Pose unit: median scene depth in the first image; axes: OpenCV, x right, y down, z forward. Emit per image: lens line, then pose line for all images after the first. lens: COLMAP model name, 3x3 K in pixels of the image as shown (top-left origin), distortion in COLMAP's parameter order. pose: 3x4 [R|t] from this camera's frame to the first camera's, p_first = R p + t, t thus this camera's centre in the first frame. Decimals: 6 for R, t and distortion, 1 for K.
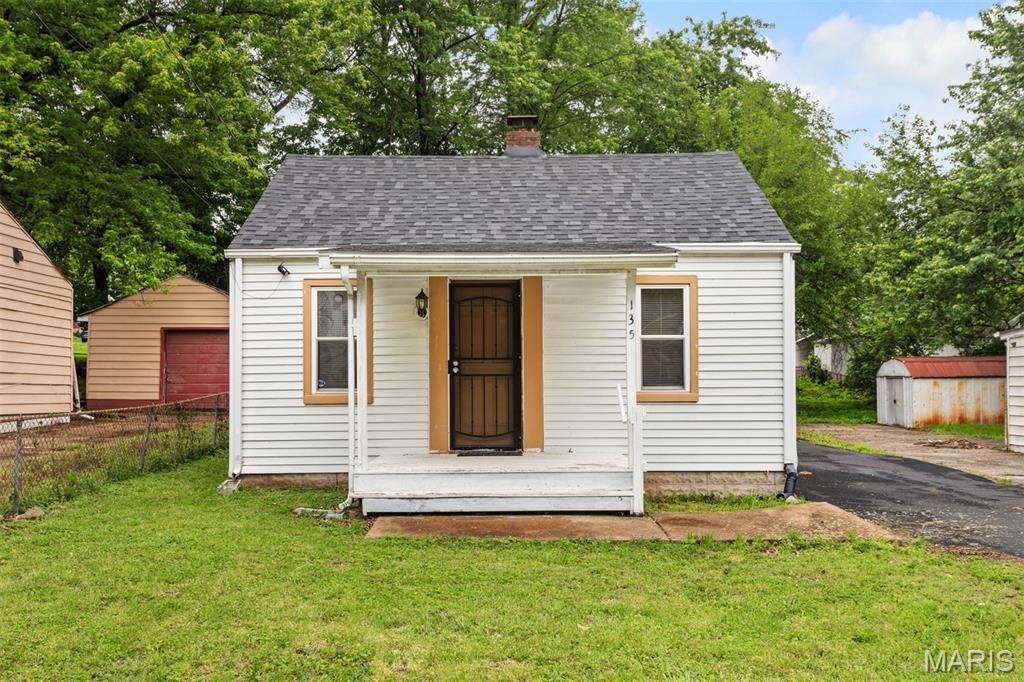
lens RADIAL K [[933.1, 0, 517.7], [0, 933.1, 349.4], [0, 0, 1]] dist [0.004973, 0.000000]
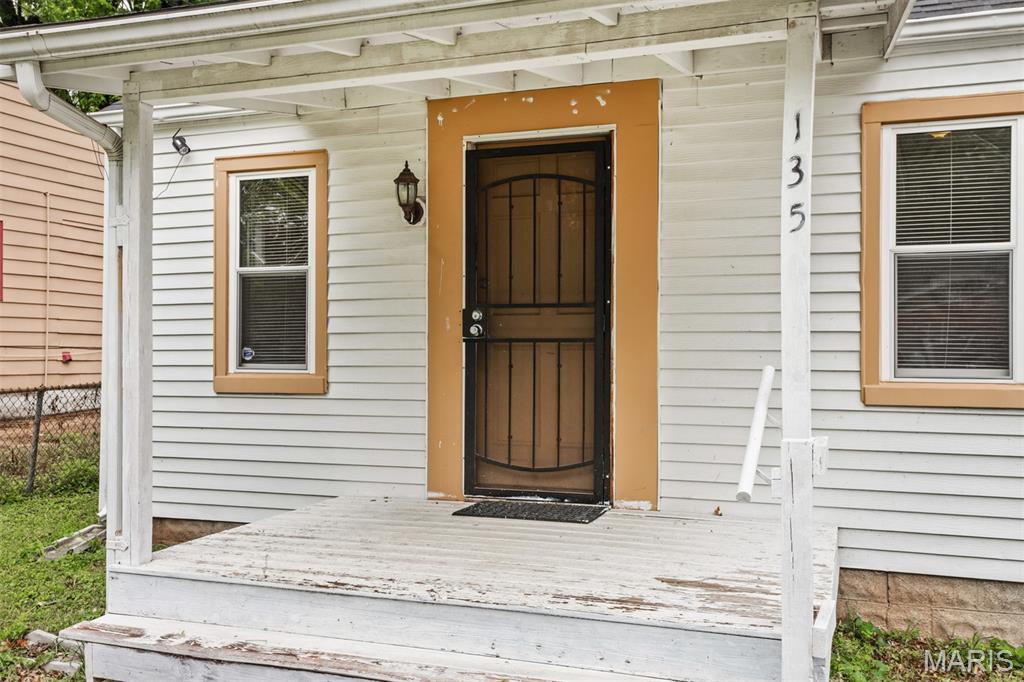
lens RADIAL K [[959.0, 0, 505.6], [0, 959.0, 340.8], [0, 0, 1]] dist [0.009579, 0.000000]
pose [[0.936117, 0.004506, -0.351661, 0.121190], [0.005740, 0.999589, 0.028088, 0.014257], [0.351643, -0.028312, 0.935706, 0.539560]]
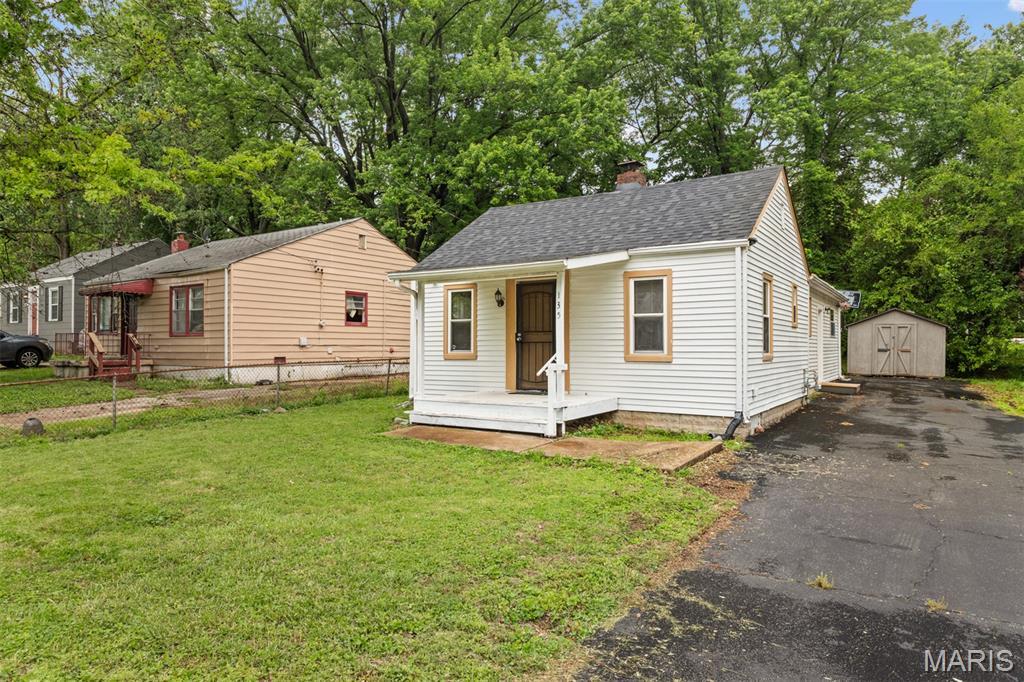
lens RADIAL K [[633.3, 0, 506.4], [0, 633.3, 336.8], [0, 0, 1]] dist [0.002147, 0.000094]
pose [[0.831739, -0.003293, -0.555157, 0.504034], [0.015801, 0.999718, 0.017743, -0.000781], [0.554942, -0.023530, 0.831556, 0.103562]]
